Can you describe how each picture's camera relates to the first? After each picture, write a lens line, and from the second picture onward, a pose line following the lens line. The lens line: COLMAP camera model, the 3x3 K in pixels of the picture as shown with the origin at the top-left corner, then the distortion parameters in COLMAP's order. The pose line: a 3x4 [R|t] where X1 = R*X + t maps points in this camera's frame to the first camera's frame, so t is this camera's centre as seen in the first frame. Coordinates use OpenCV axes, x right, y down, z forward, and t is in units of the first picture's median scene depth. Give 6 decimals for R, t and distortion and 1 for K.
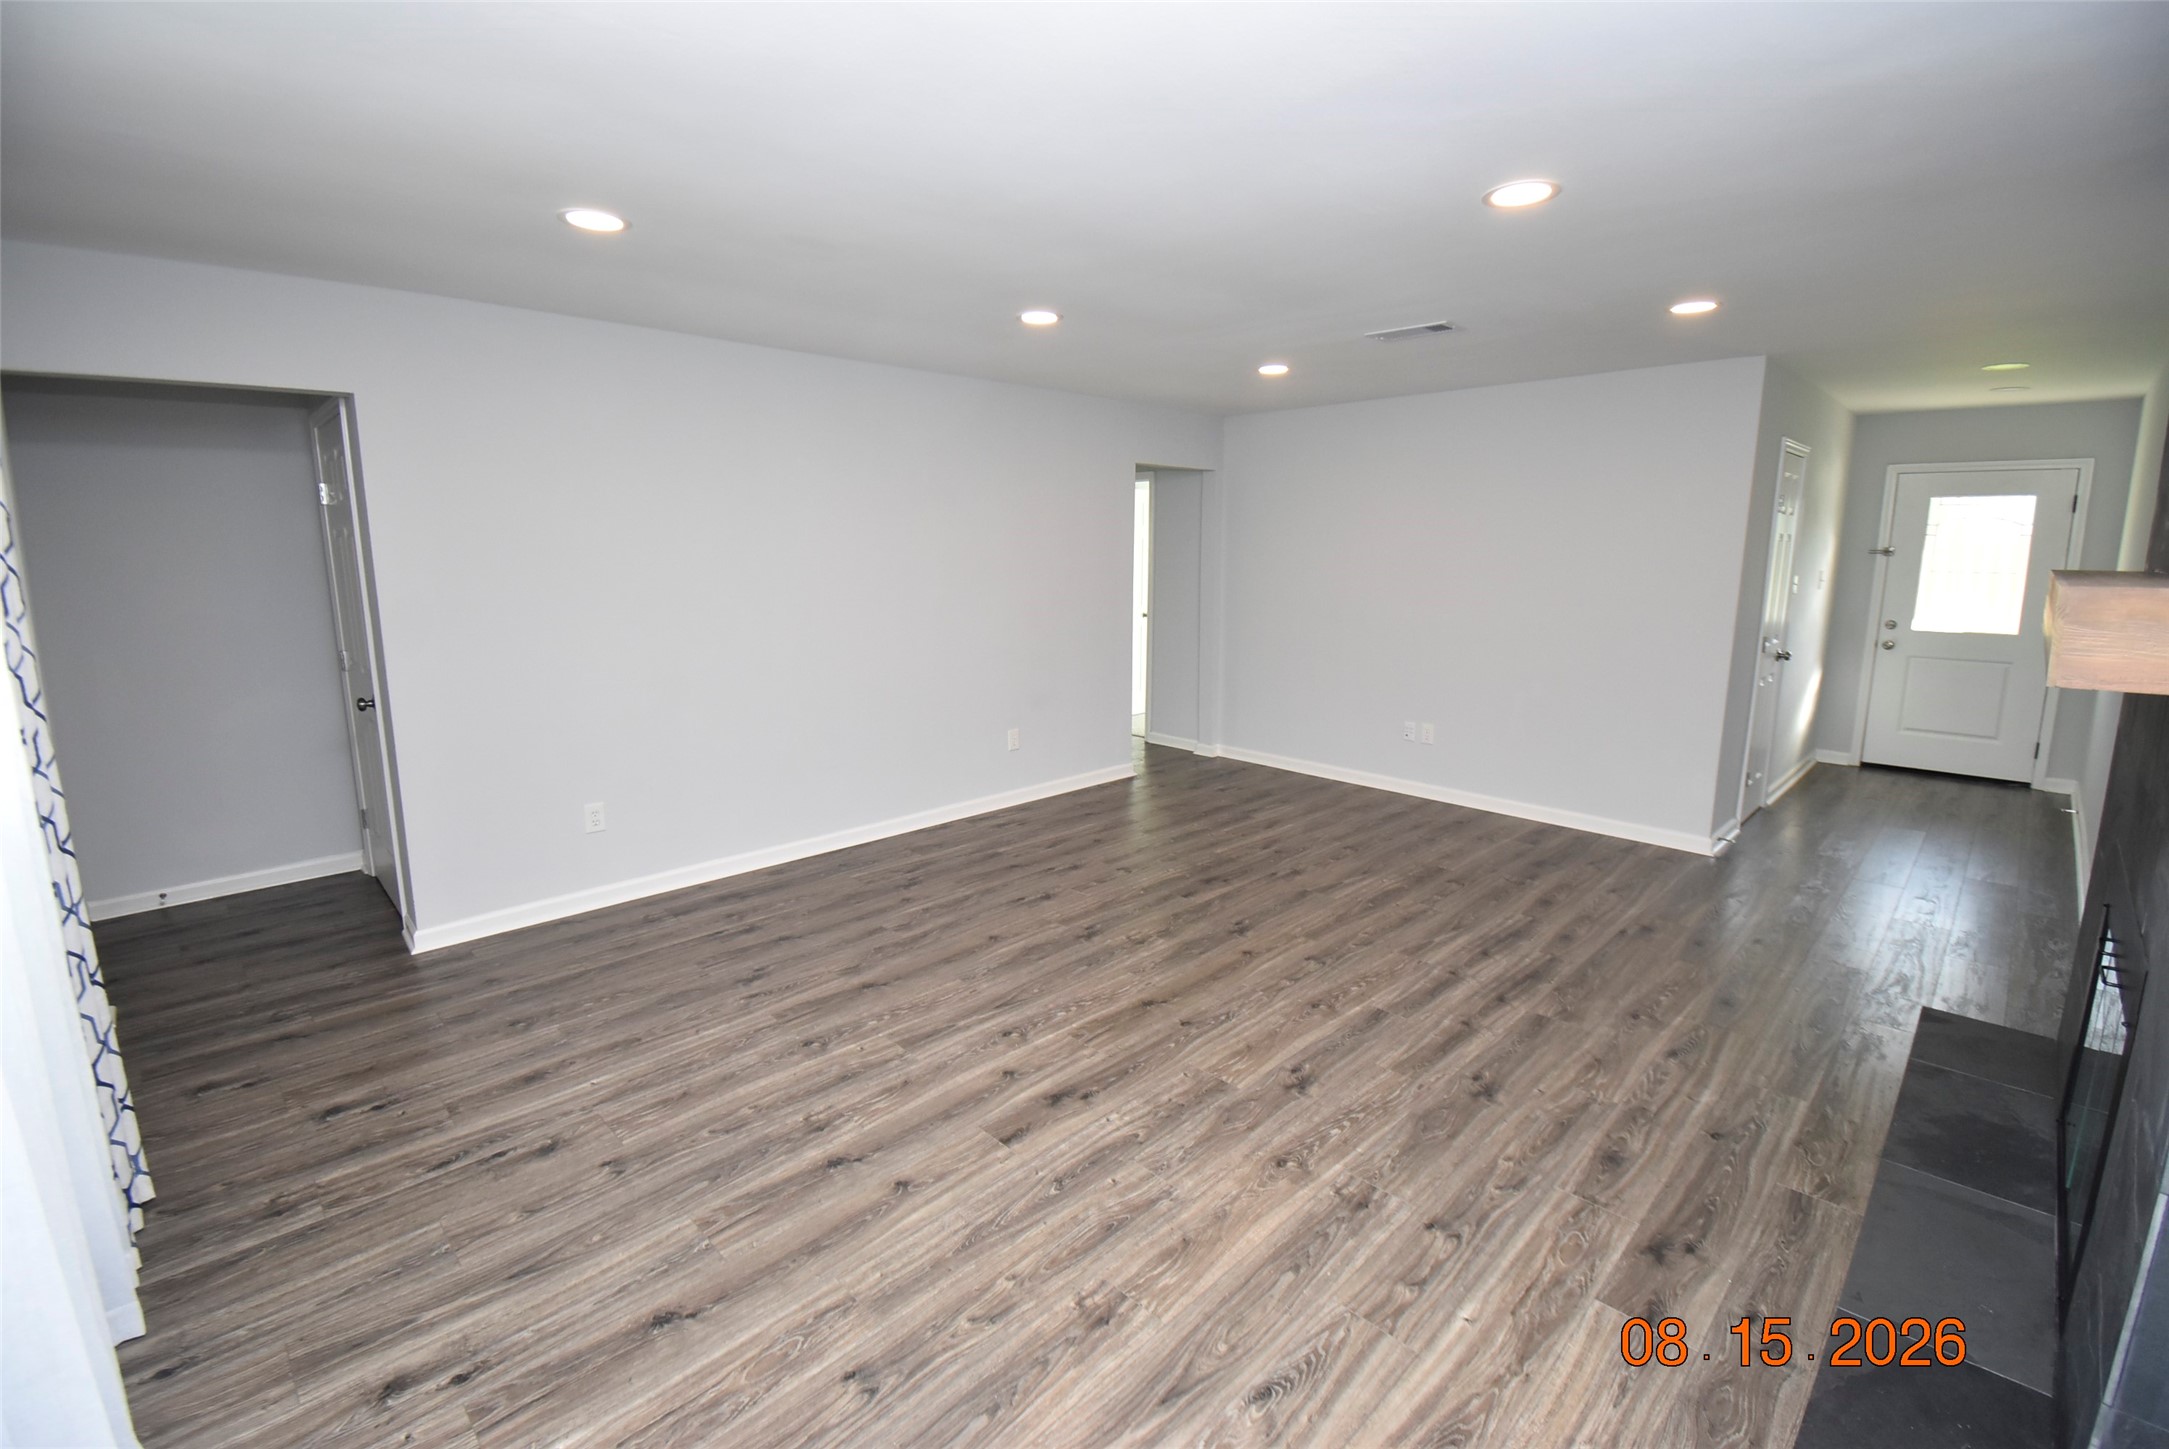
lens RADIAL K [[950.9, 0, 1091.7], [0, 950.9, 721.3], [0, 0, 1]] dist [0.012142, -0.015599]
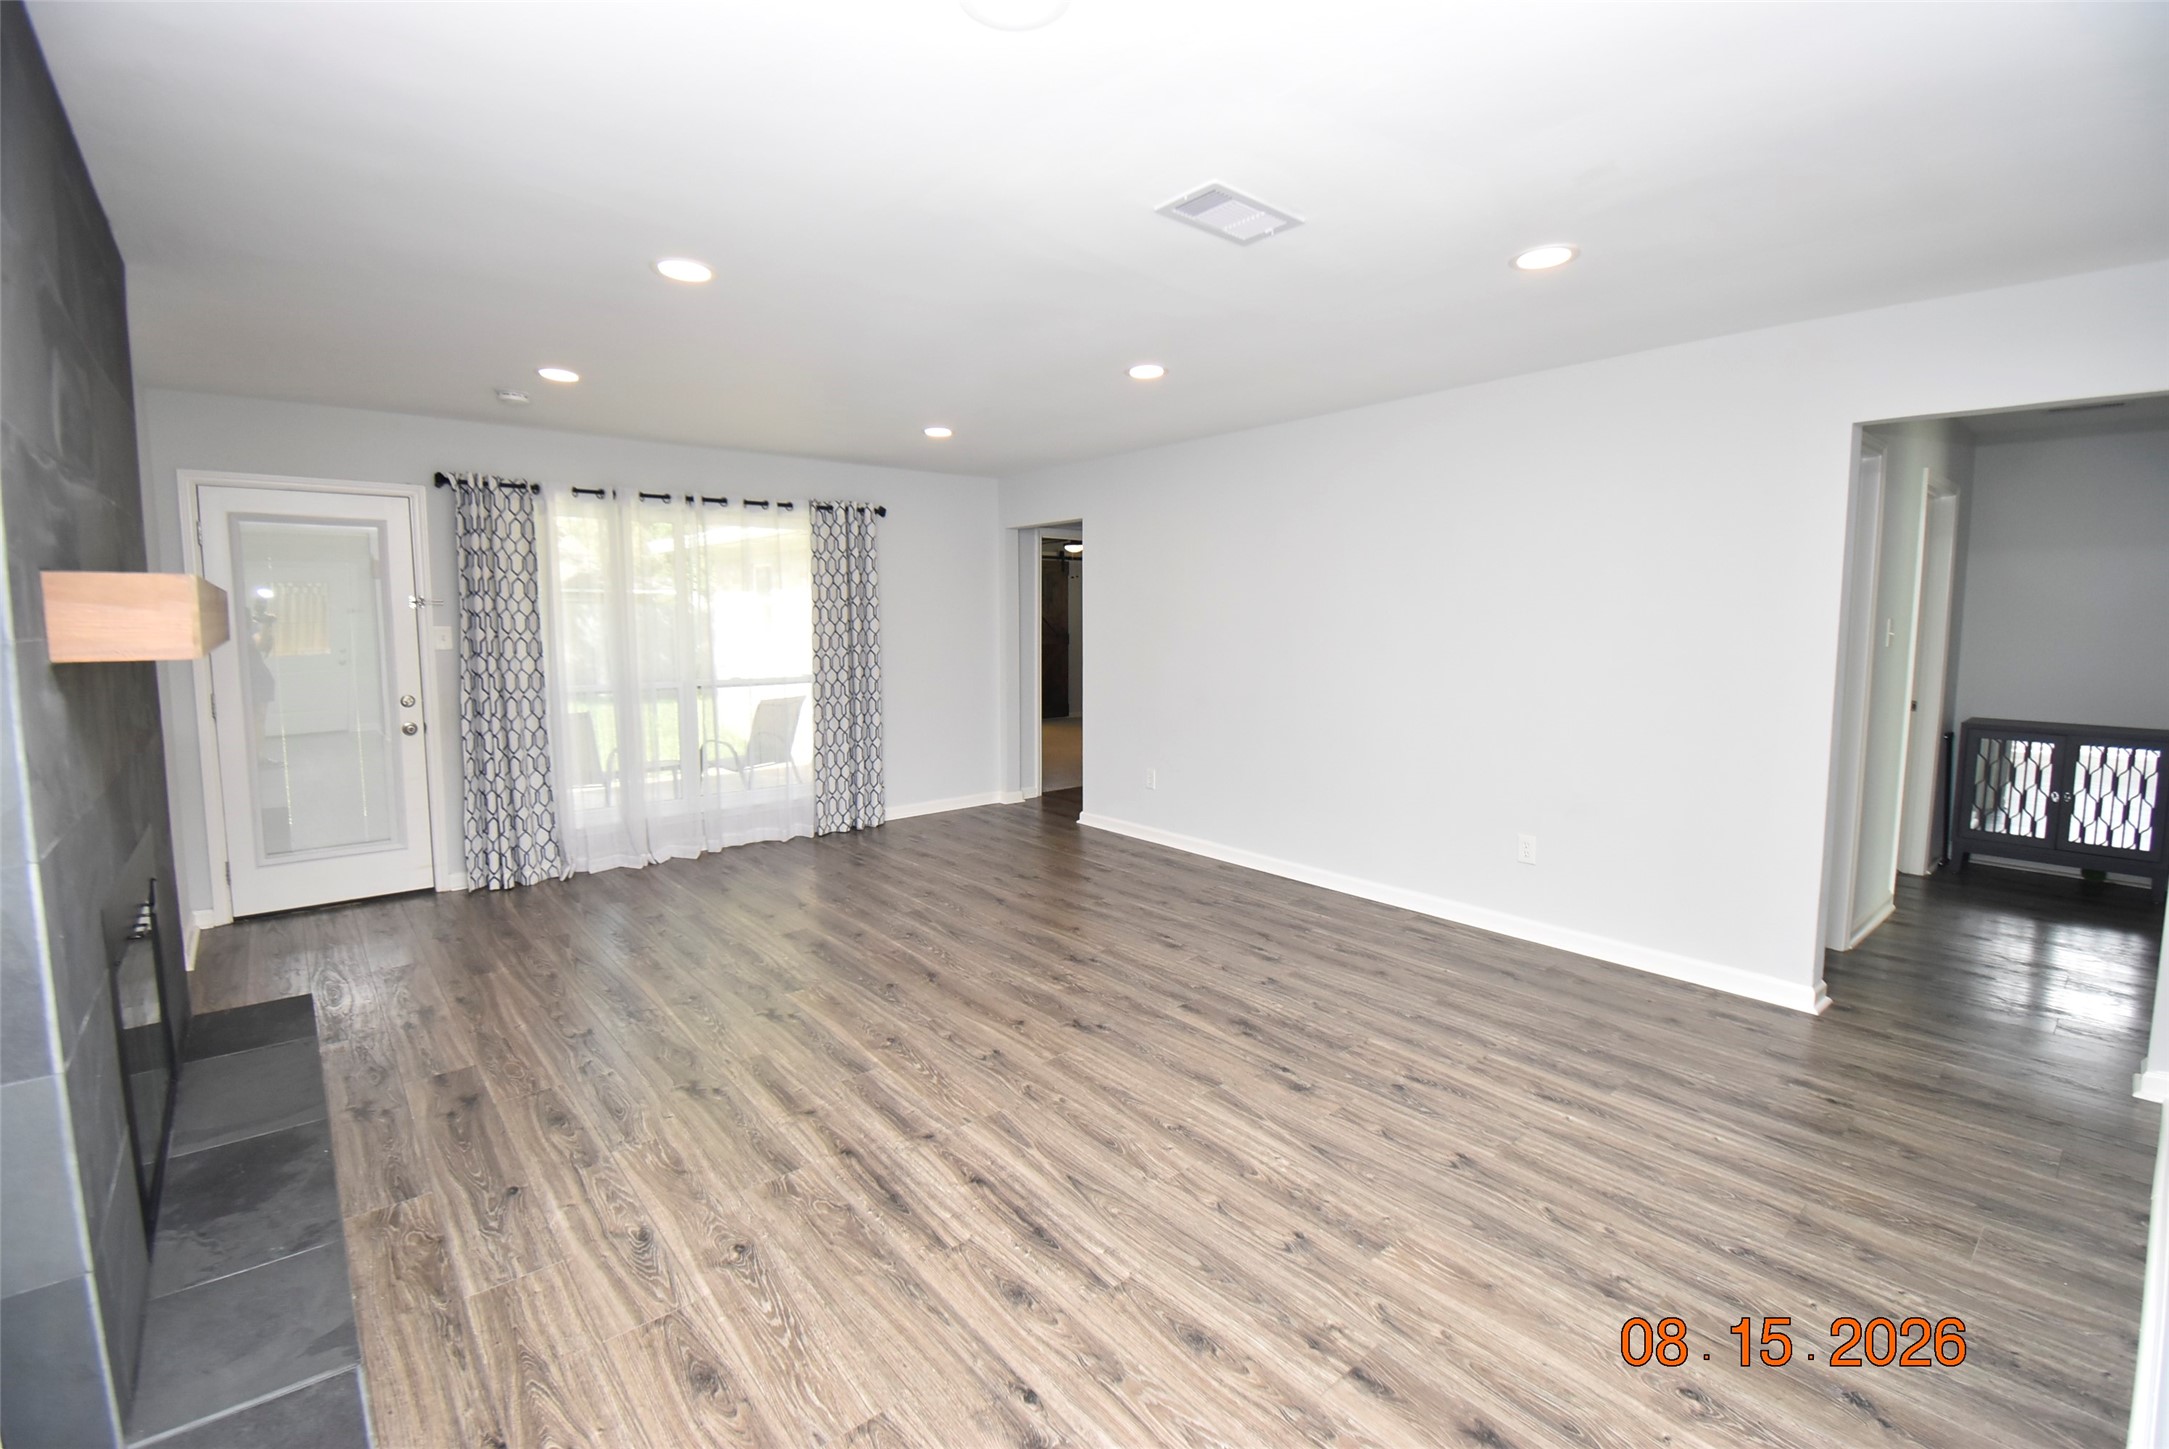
lens RADIAL K [[950.9, 0, 1074.7], [0, 950.9, 710.2], [0, 0, 1]] dist [0.012142, -0.015599]
pose [[-0.087910, 0.097264, -0.991369, 1.217522], [-0.183579, 0.976593, 0.112093, -0.191354], [0.979066, 0.191849, -0.067996, 1.237290]]
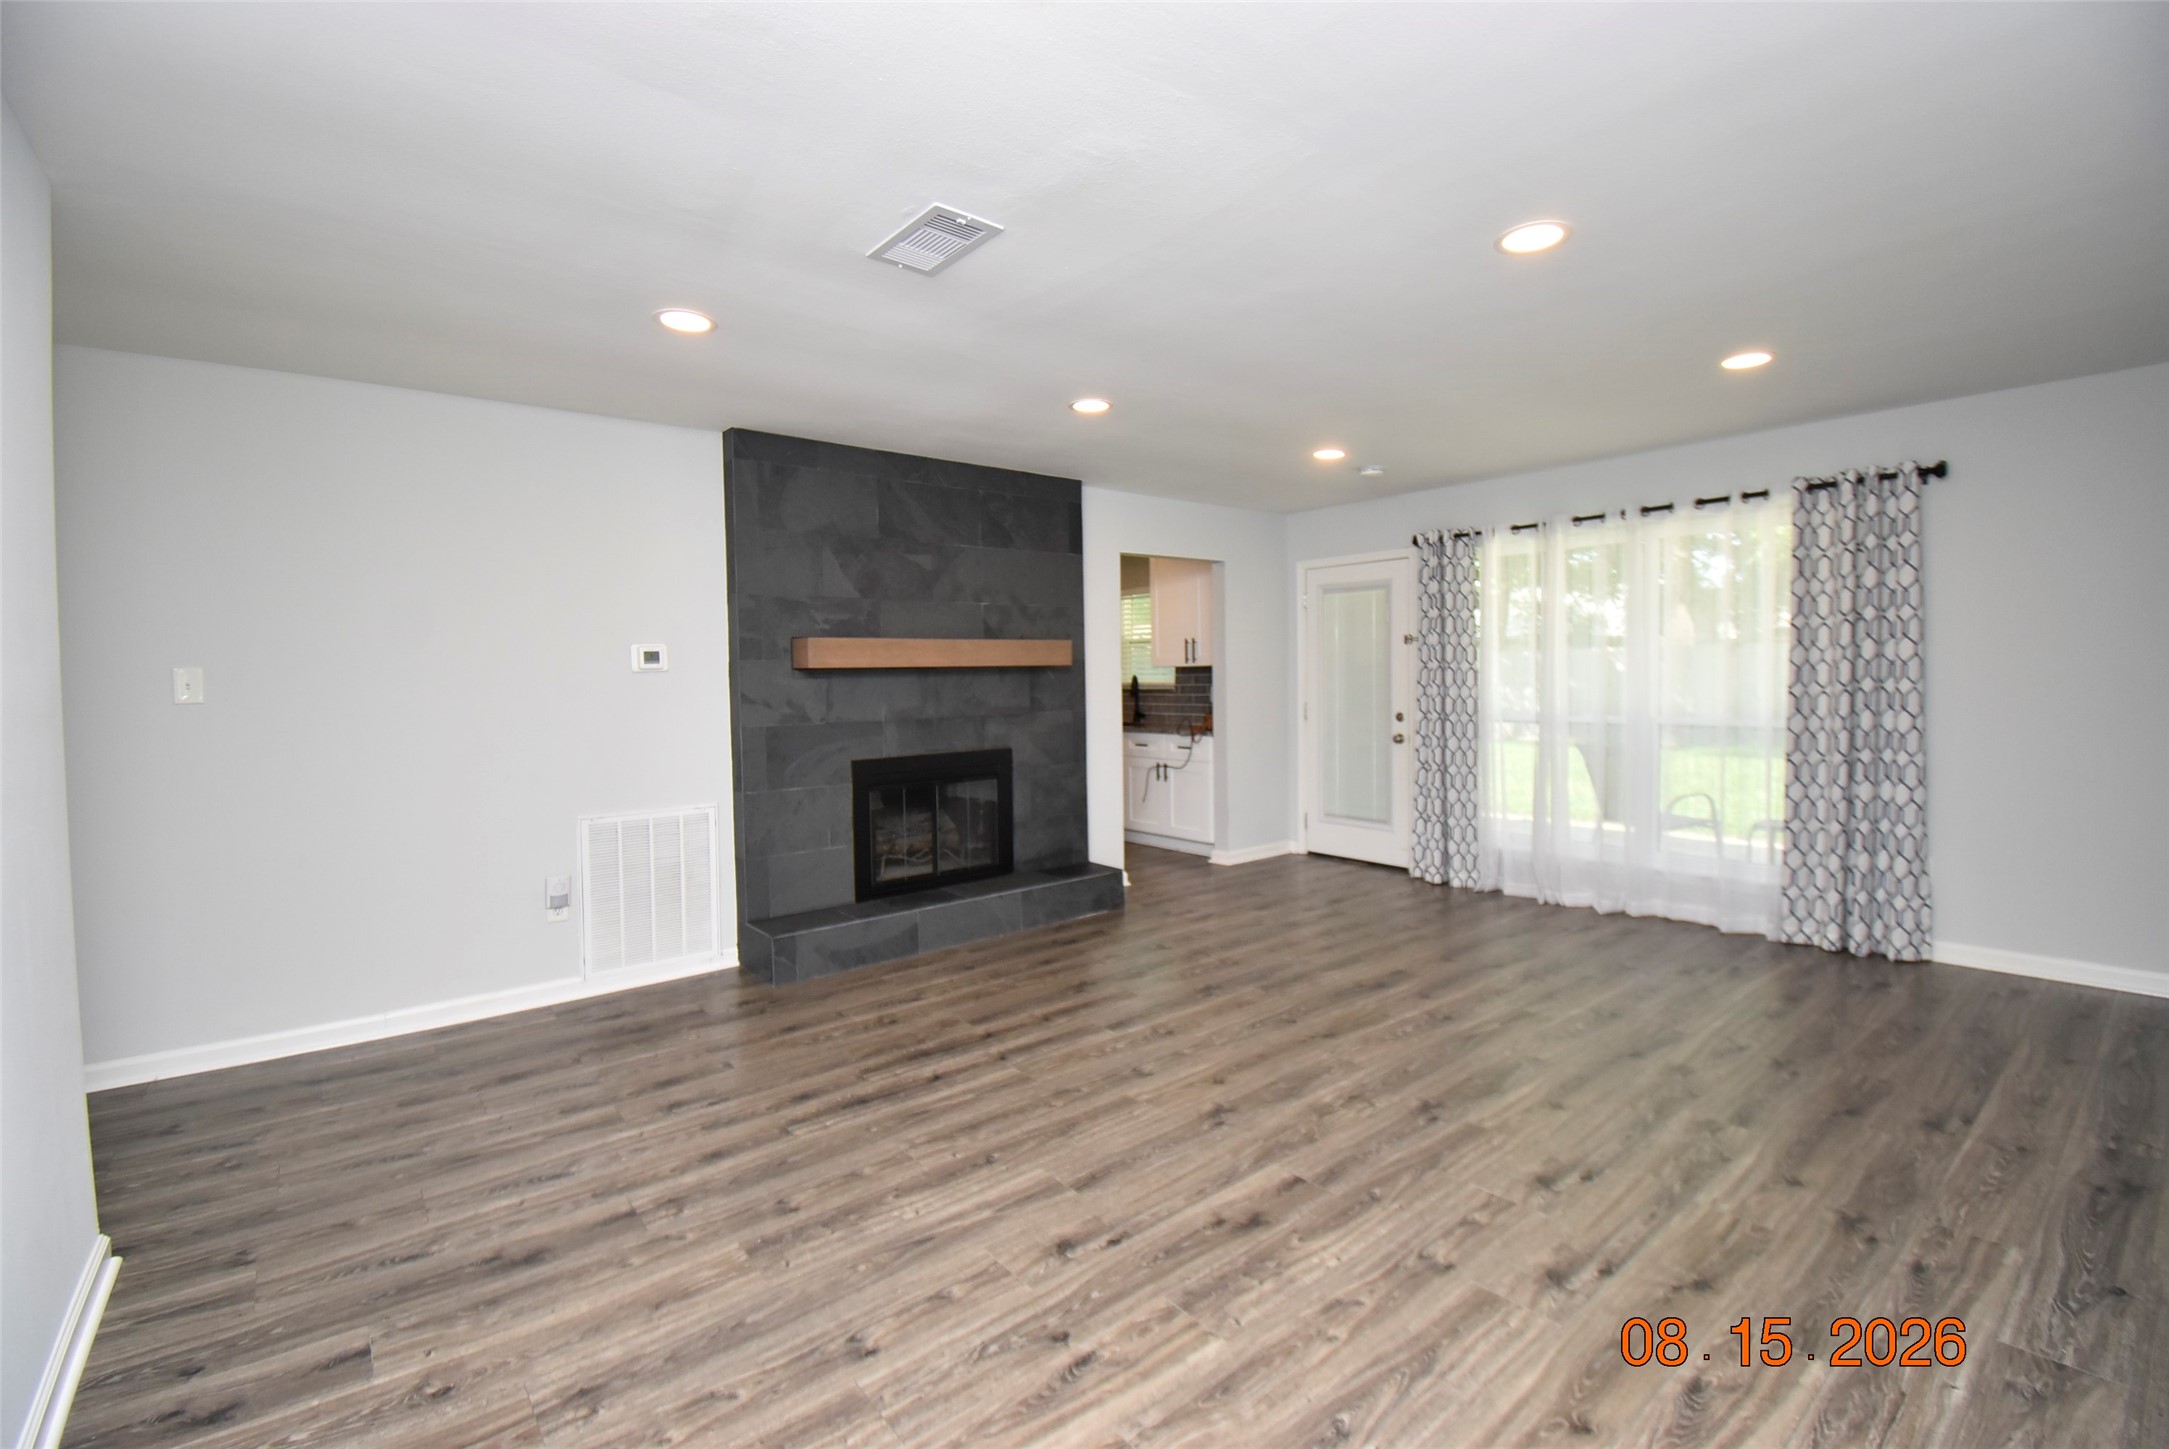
lens RADIAL K [[950.9, 0, 1074.2], [0, 950.9, 709.8], [0, 0, 1]] dist [0.012142, -0.015599]
pose [[-0.993147, 0.007818, 0.116610, 0.222193], [0.033775, 0.974387, 0.222326, -0.309489], [-0.111885, 0.224740, -0.967974, 2.048819]]
